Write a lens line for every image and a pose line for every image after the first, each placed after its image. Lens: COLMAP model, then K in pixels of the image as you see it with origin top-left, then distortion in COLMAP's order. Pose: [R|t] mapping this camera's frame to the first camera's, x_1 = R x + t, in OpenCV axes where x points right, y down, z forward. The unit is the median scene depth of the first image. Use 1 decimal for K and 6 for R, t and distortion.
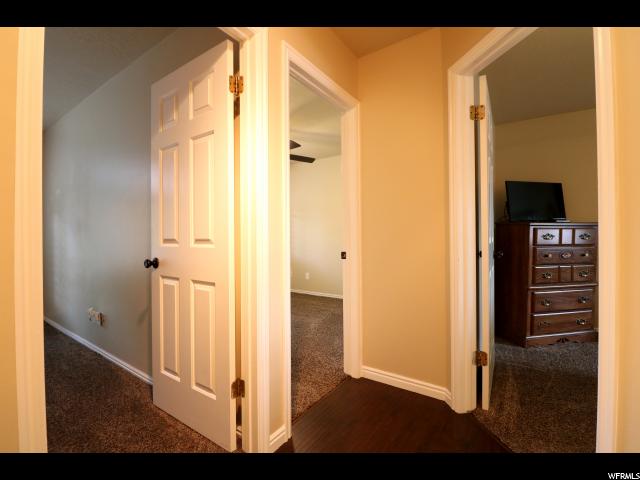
lens RADIAL K [[282.9, 0, 320.0], [0, 282.9, 240.0], [0, 0, 1]] dist [0.000935, -0.000120]
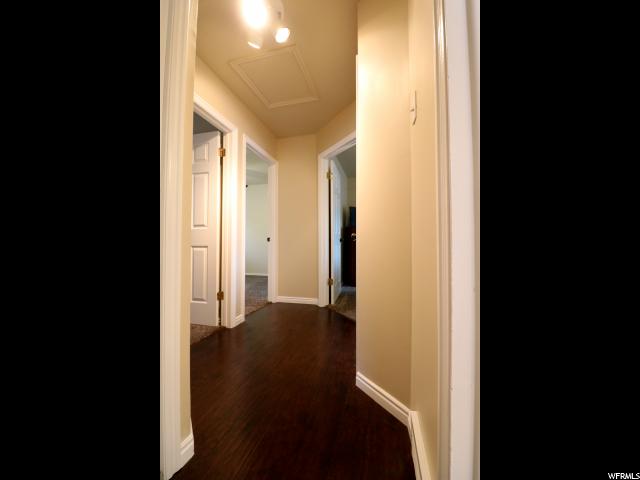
lens RADIAL K [[282.9, 0, 320.0], [0, 282.9, 240.0], [0, 0, 1]] dist [0.000935, -0.000120]
pose [[0.944627, 0.026151, 0.327102, -0.257066], [-0.002012, 0.997262, -0.073919, 0.239793], [-0.328140, 0.069168, 0.942093, -1.097687]]
